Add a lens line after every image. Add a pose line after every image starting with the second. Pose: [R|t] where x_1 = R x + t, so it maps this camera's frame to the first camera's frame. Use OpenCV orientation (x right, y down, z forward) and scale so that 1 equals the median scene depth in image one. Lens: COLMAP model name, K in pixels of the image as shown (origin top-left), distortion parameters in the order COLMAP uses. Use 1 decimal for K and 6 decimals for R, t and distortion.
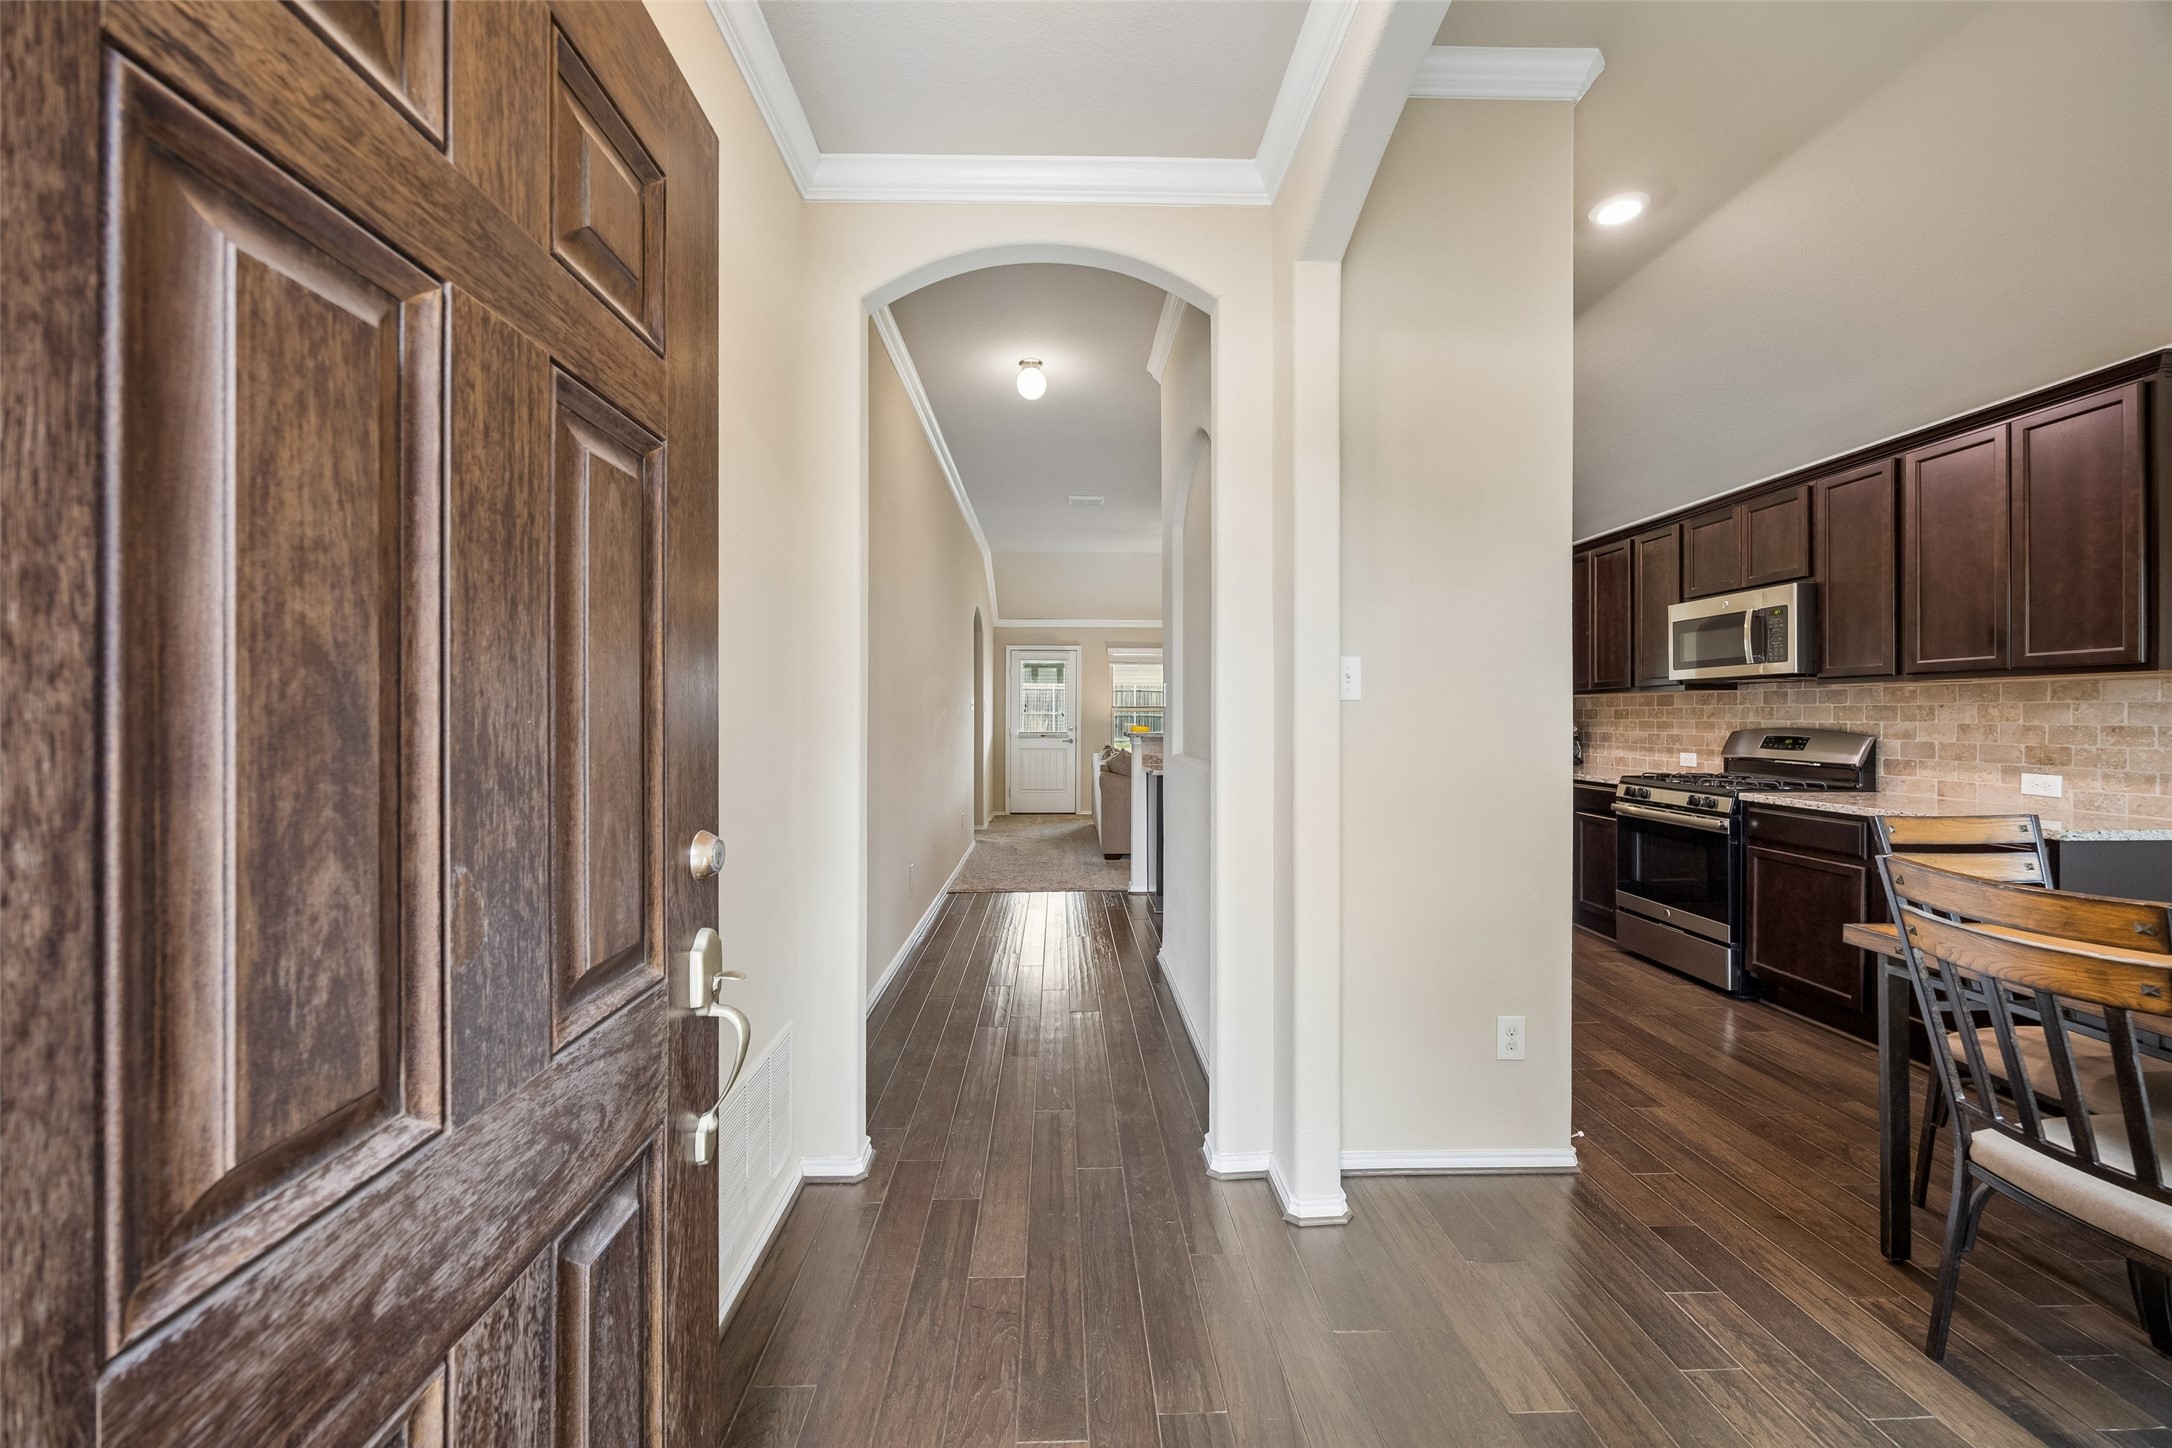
lens RADIAL K [[837.7, 0, 1072.3], [0, 837.7, 718.6], [0, 0, 1]] dist [0.000278, -0.000103]
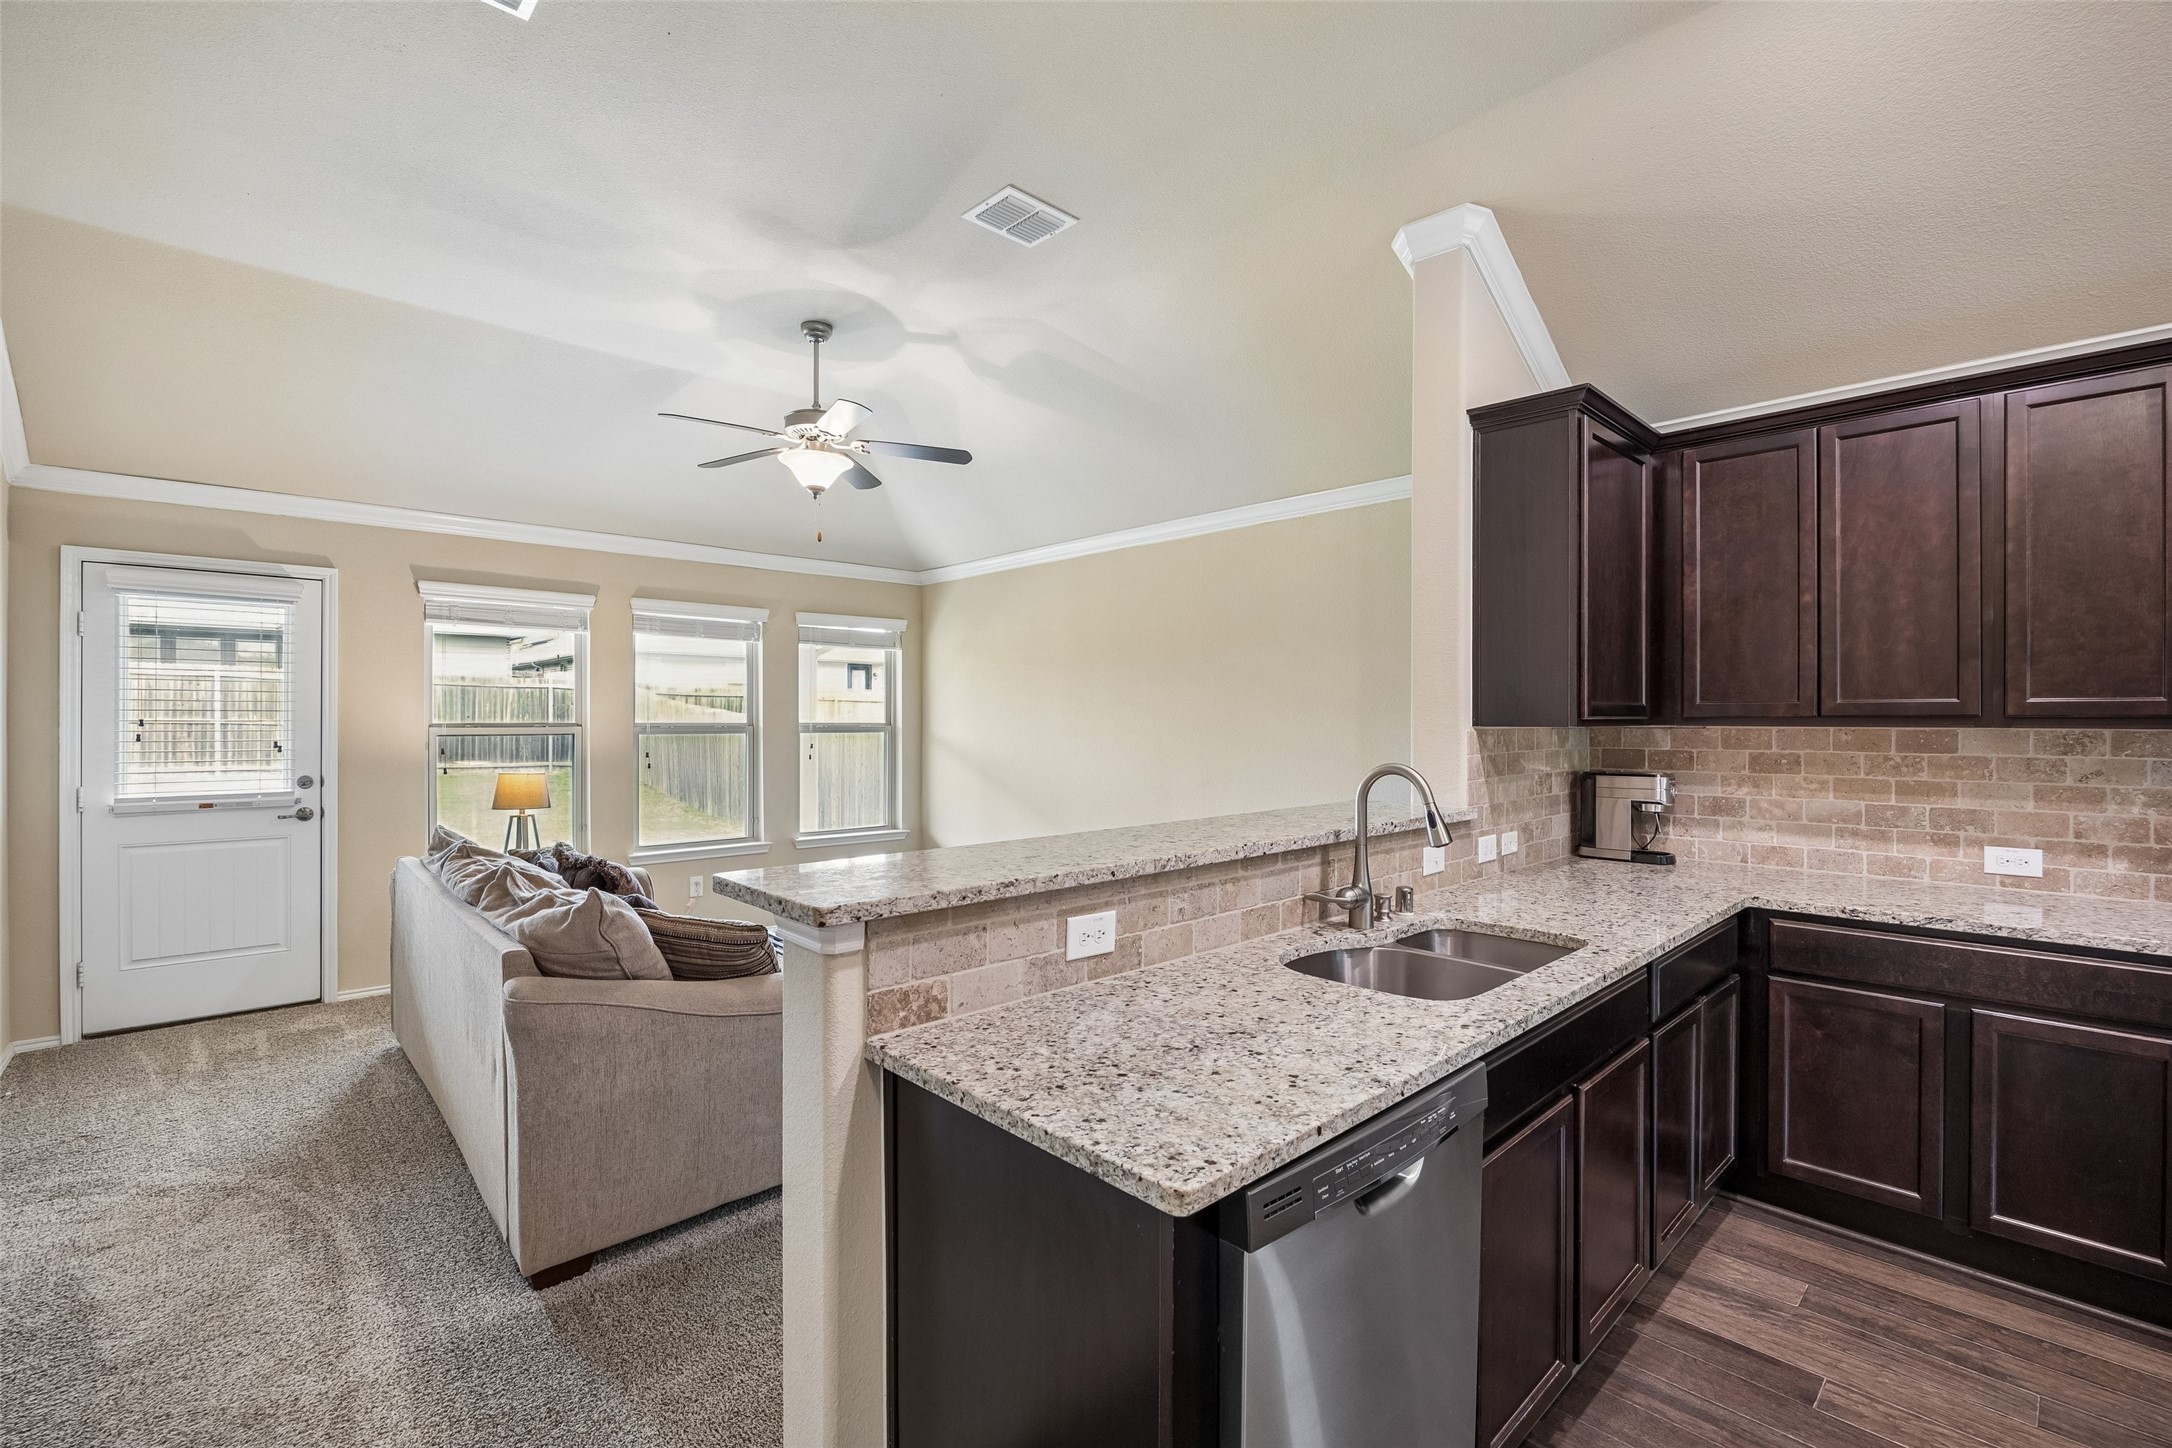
lens RADIAL K [[947.2, 0, 1086.3], [0, 947.2, 728.0], [0, 0, 1]] dist [-0.008937, -0.000242]
pose [[0.746173, -0.005485, 0.665729, -0.057619], [-0.000234, 0.999964, 0.008500, -0.043204], [-0.665752, -0.006498, 0.746145, 1.169622]]
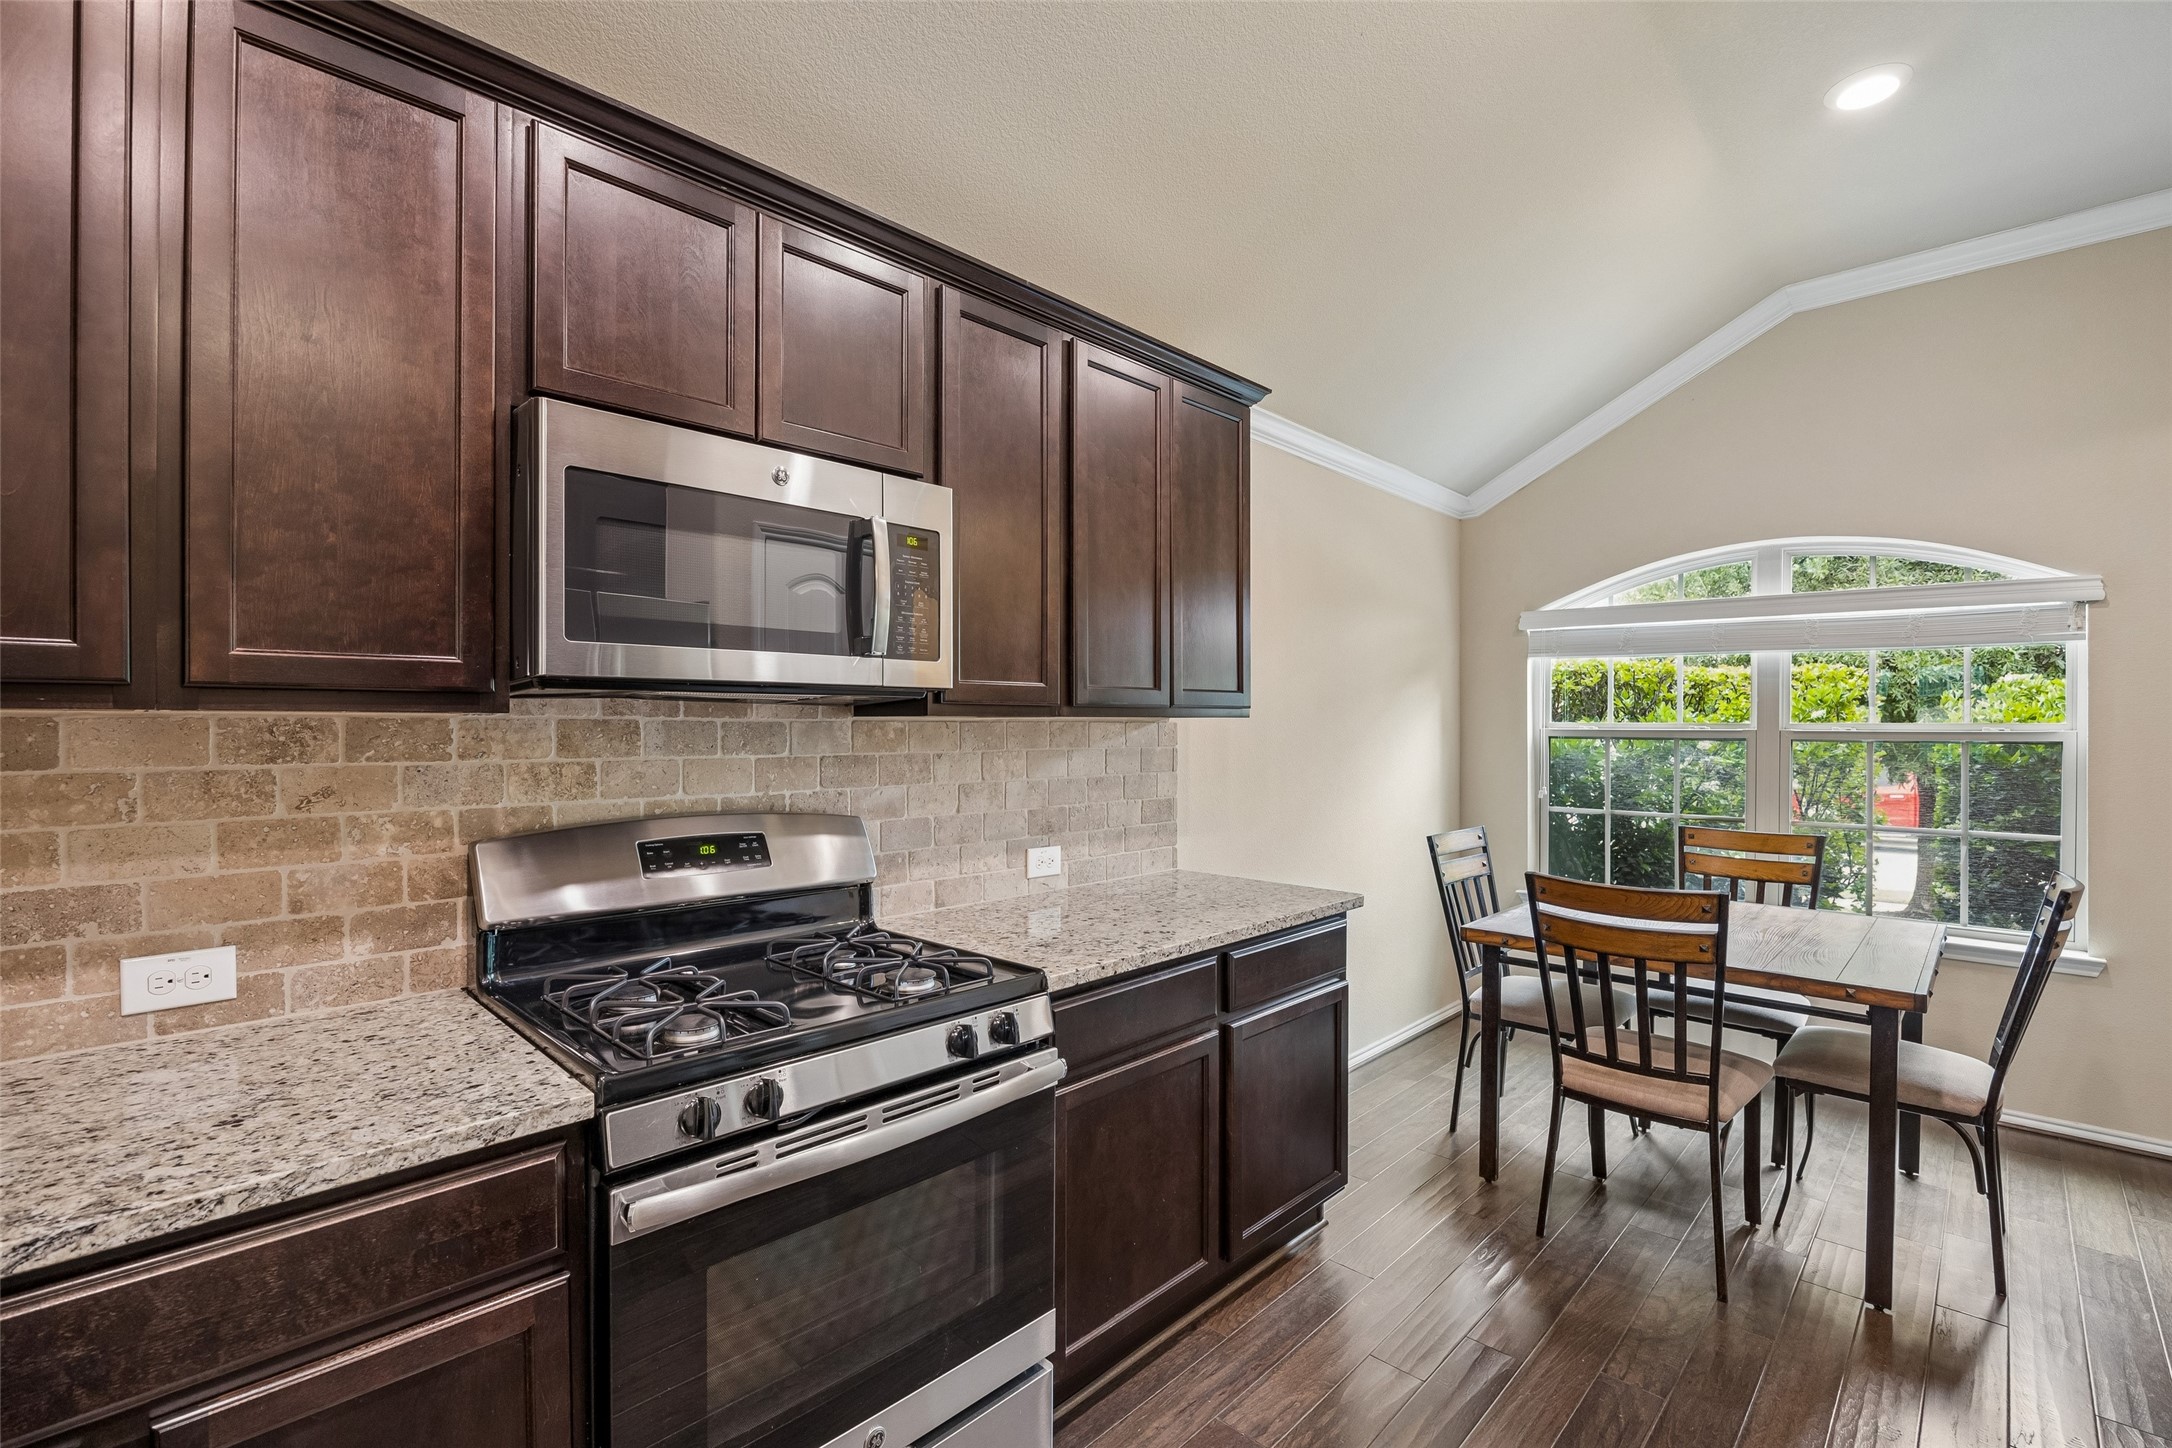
lens RADIAL K [[947.2, 0, 1078.9], [0, 947.2, 725.6], [0, 0, 1]] dist [-0.008937, -0.000242]
pose [[-0.702450, -0.001538, 0.711732, 0.429387], [0.000000, 0.999998, 0.002160, -0.033488], [-0.711733, 0.001517, -0.702448, 1.237052]]
